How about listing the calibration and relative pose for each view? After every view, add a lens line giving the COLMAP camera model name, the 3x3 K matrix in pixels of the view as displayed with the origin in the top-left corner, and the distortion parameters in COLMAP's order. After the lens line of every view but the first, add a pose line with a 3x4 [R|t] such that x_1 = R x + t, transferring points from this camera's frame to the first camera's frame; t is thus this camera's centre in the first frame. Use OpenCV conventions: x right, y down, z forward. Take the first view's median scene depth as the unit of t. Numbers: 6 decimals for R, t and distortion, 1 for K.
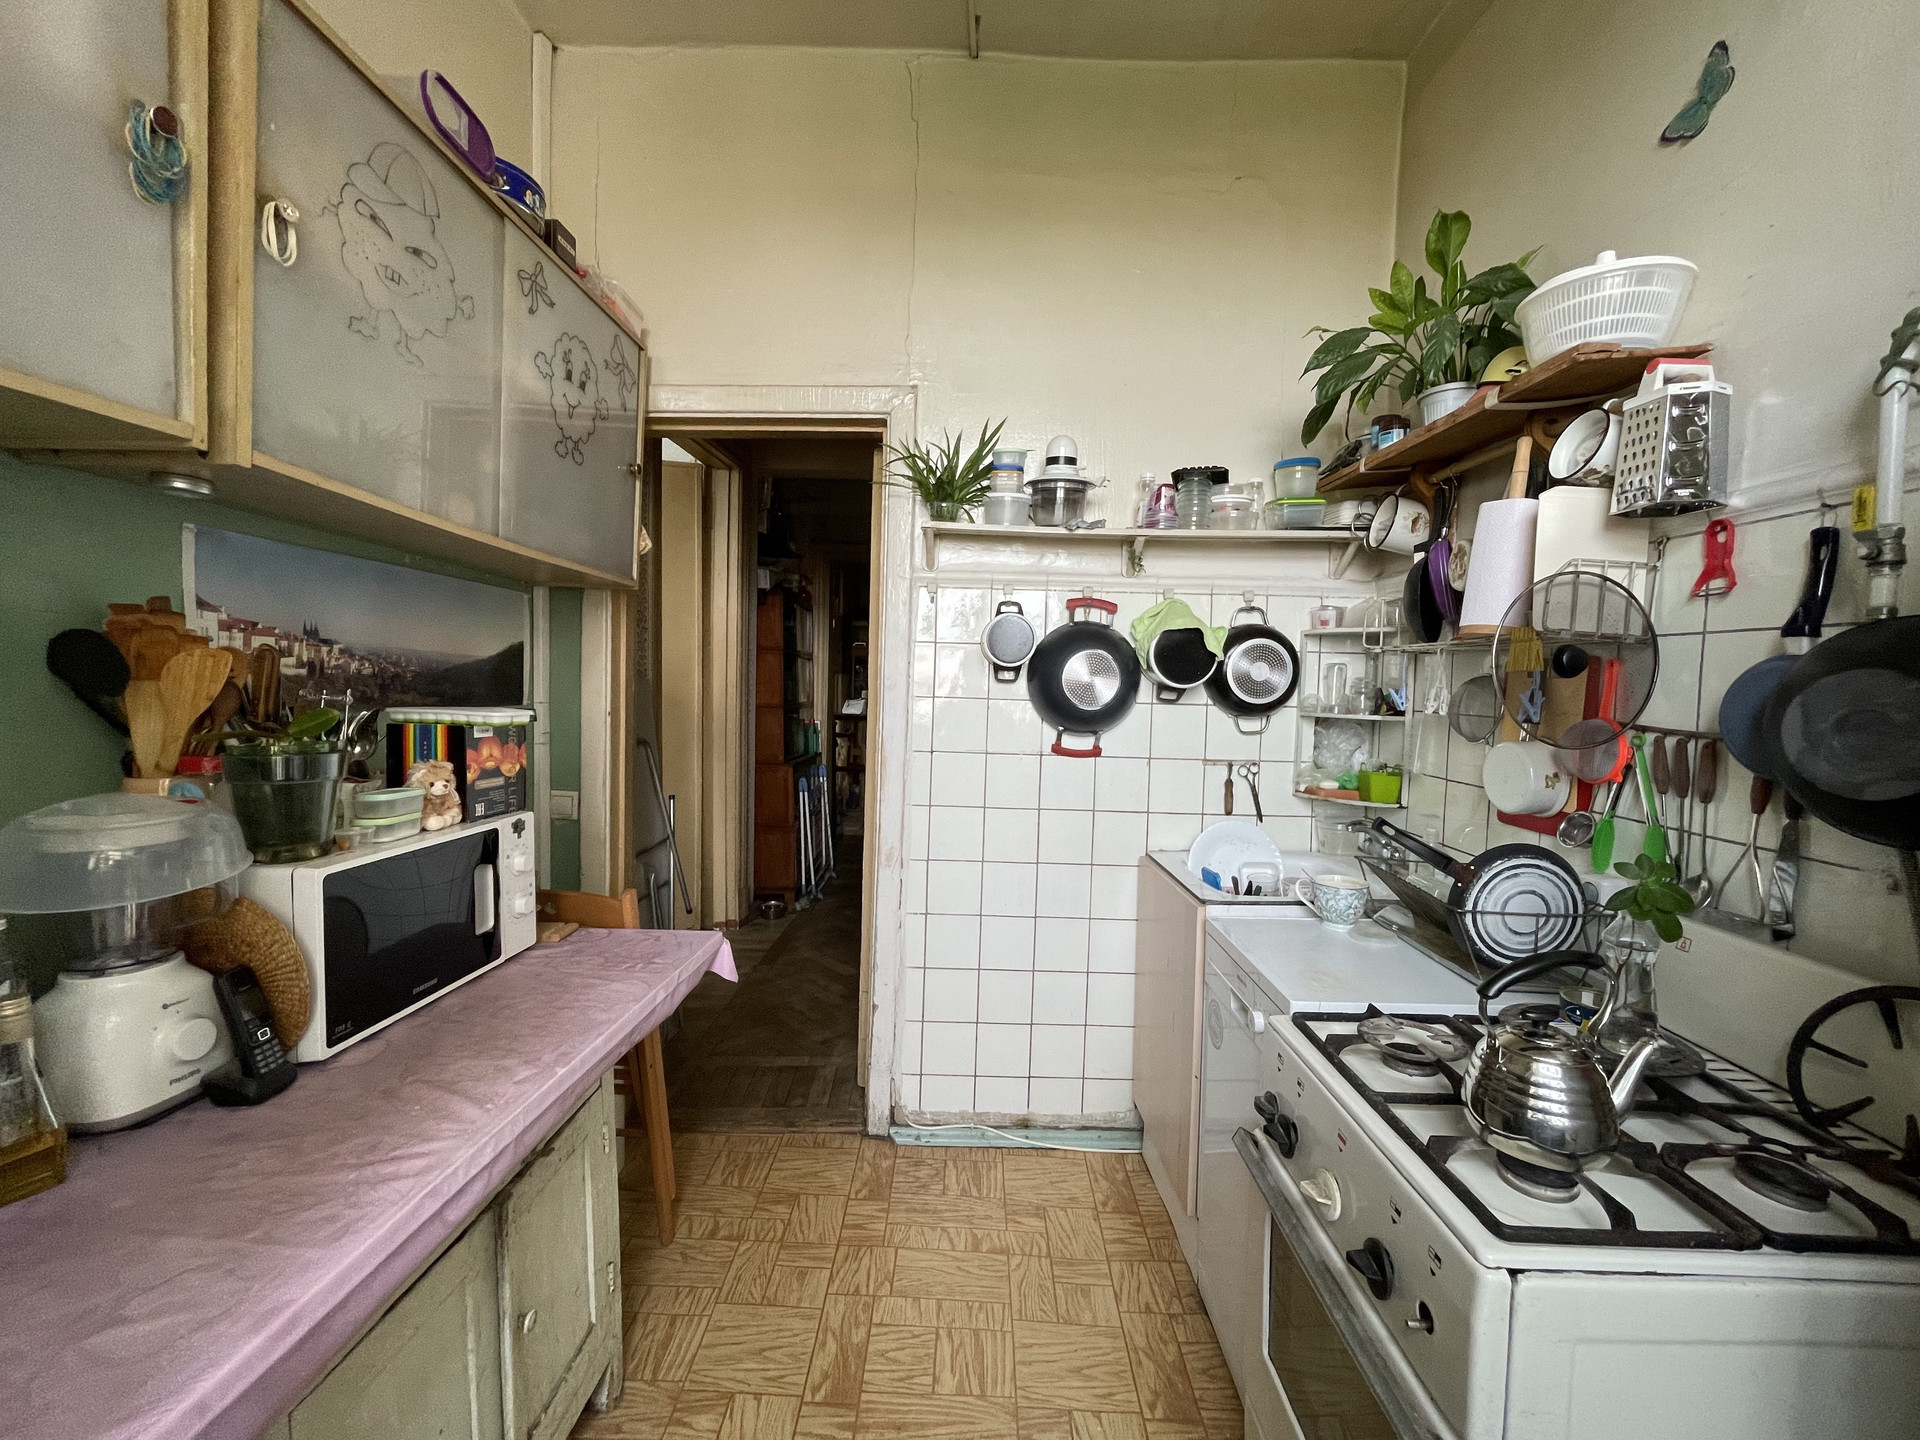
lens RADIAL K [[771.3, 0, 959.4], [0, 771.3, 712.7], [0, 0, 1]] dist [-0.013708, -0.000415]
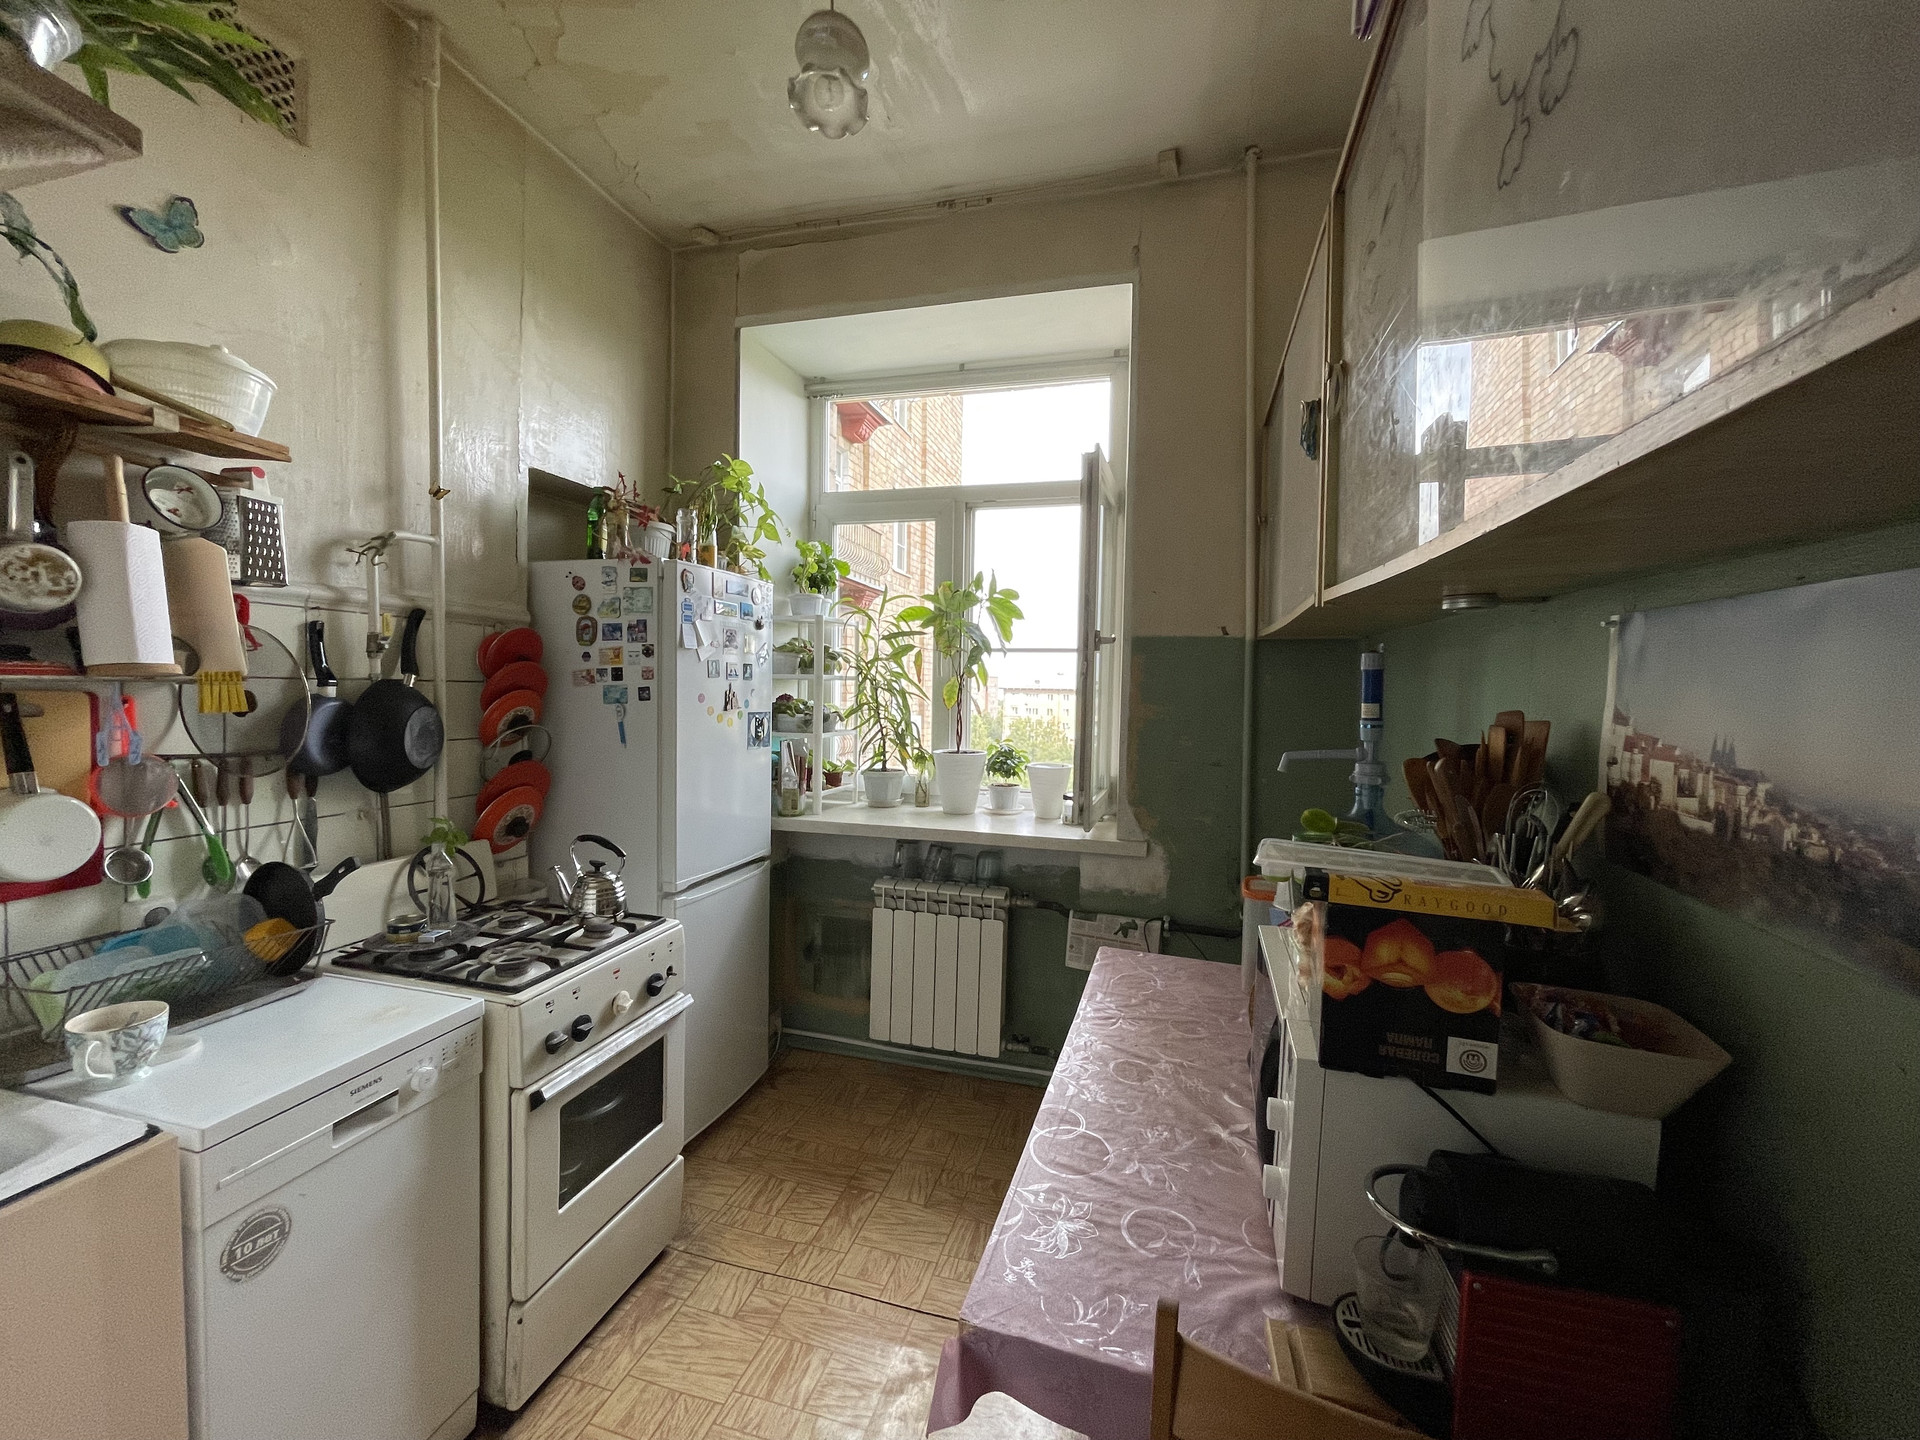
lens RADIAL K [[771.3, 0, 953.2], [0, 771.3, 714.0], [0, 0, 1]] dist [-0.013708, -0.000415]
pose [[-0.974741, -0.053195, 0.216910, -0.443515], [-0.035447, 0.995758, 0.084910, -0.164010], [-0.220506, 0.075076, -0.972492, 1.664065]]
